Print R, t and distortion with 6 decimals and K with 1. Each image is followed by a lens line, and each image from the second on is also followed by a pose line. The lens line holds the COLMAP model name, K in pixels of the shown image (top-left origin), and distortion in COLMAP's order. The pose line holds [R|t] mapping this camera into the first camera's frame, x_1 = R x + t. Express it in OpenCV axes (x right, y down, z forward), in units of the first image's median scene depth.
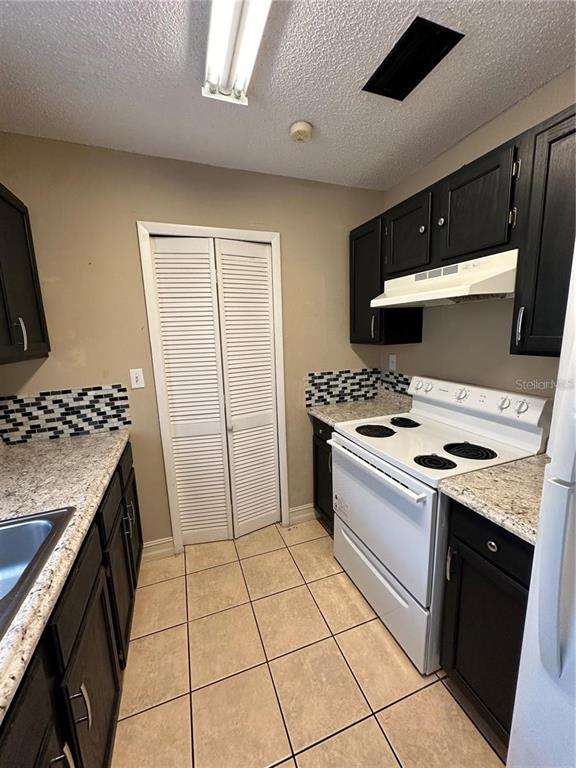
lens RADIAL K [[305.8, 0, 289.9], [0, 305.8, 384.5], [0, 0, 1]] dist [-0.002166, -0.000602]
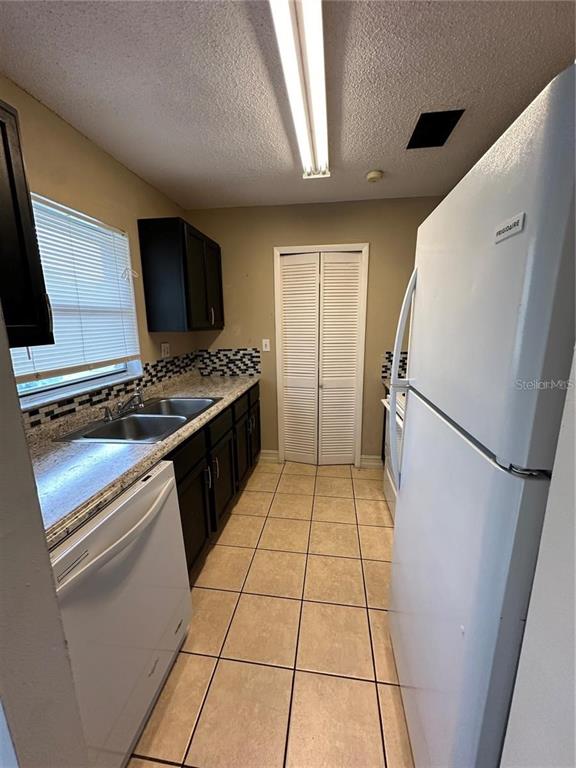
lens RADIAL K [[305.8, 0, 288.3], [0, 305.8, 384.1], [0, 0, 1]] dist [-0.002166, -0.000602]
pose [[0.881302, 0.115673, -0.458178, 0.385996], [-0.098444, 0.993246, 0.061402, 0.076941], [0.462186, -0.009009, 0.886737, -0.398095]]
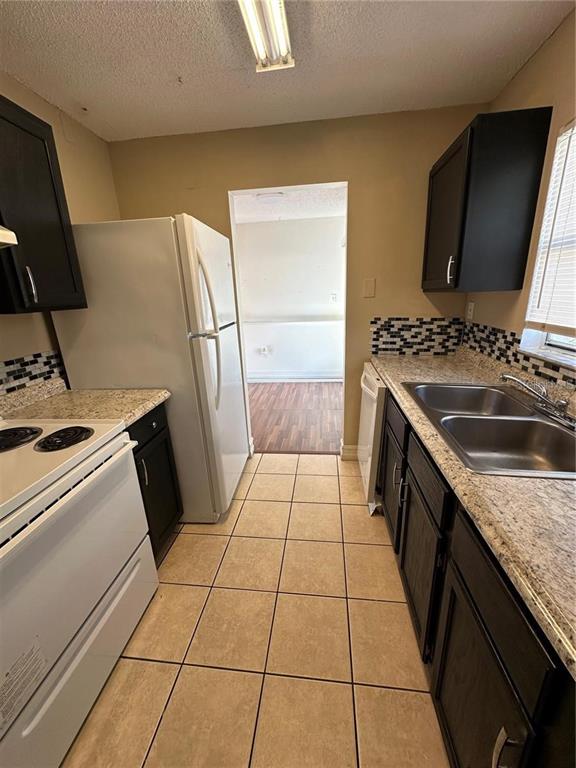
lens RADIAL K [[305.8, 0, 289.2], [0, 305.8, 386.2], [0, 0, 1]] dist [-0.002166, -0.000602]
pose [[-0.892626, -0.073786, 0.444719, -0.365146], [0.138554, 0.893857, 0.426406, -0.128050], [-0.428978, 0.442238, -0.787657, 1.032744]]
